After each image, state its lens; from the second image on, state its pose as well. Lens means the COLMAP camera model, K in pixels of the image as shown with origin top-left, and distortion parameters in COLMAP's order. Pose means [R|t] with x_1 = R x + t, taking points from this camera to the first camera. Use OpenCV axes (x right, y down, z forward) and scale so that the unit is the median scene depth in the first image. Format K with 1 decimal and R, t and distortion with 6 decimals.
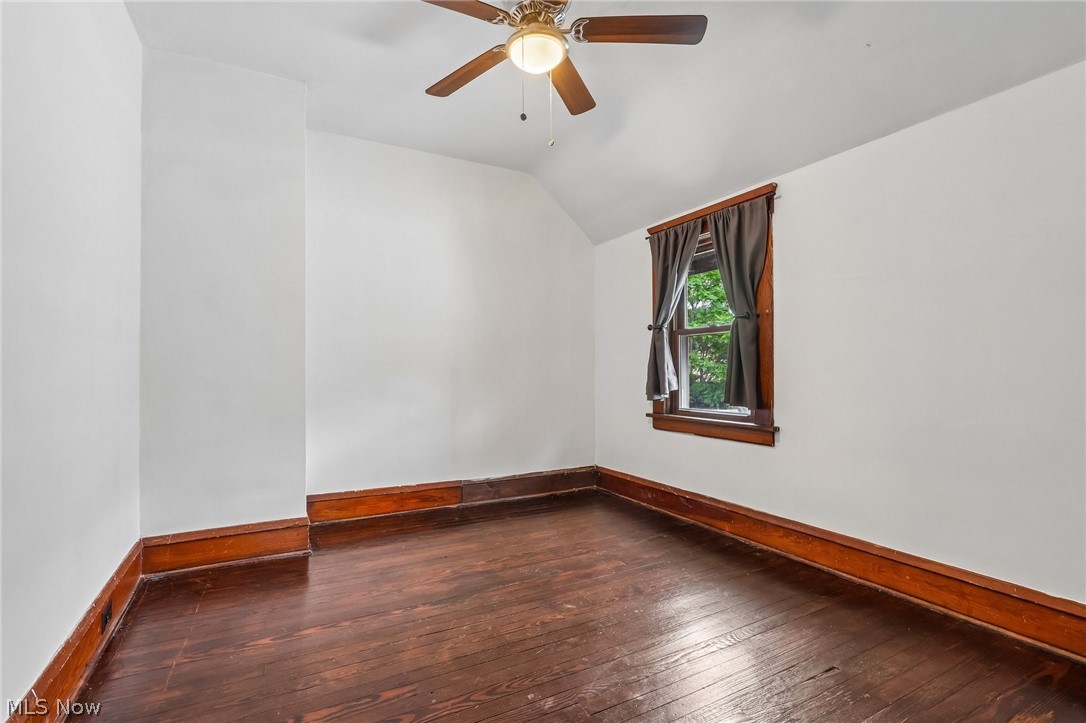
lens RADIAL K [[514.0, 0, 539.0], [0, 514.0, 371.8], [0, 0, 1]] dist [0.000944, 0.000329]
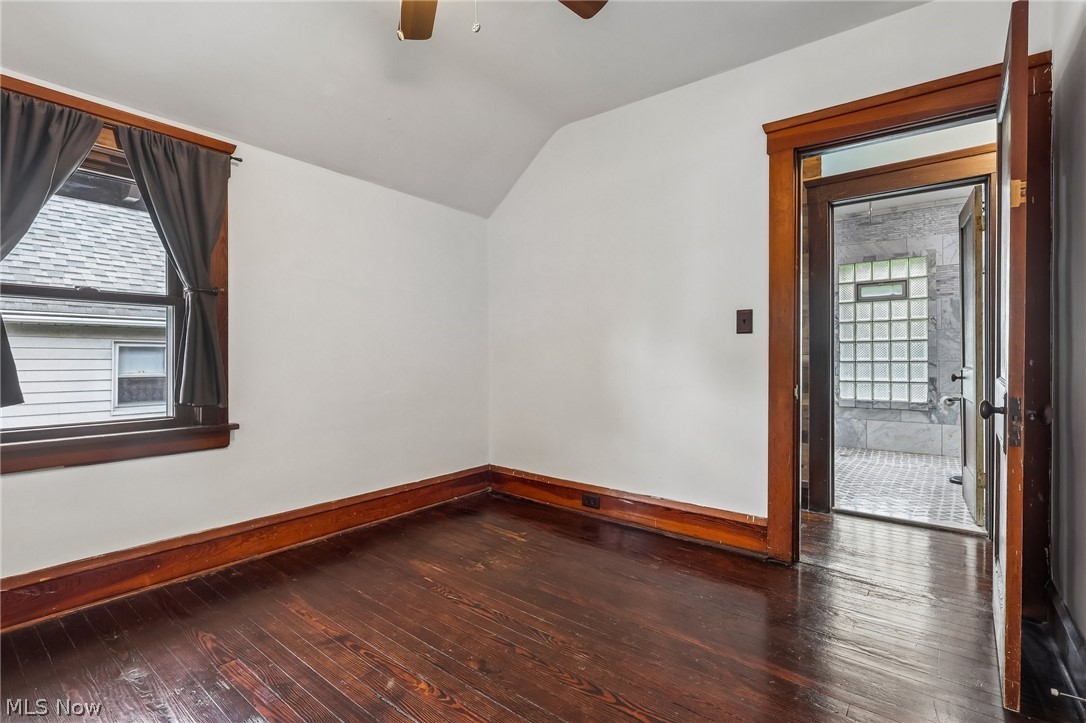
lens RADIAL K [[491.9, 0, 543.0], [0, 491.9, 361.5], [0, 0, 1]] dist [-0.001992, -0.000255]
pose [[-0.415185, -0.006370, 0.909715, -0.550389], [-0.005649, 0.999974, 0.004424, -0.006396], [-0.909719, -0.003302, -0.415210, 0.907638]]
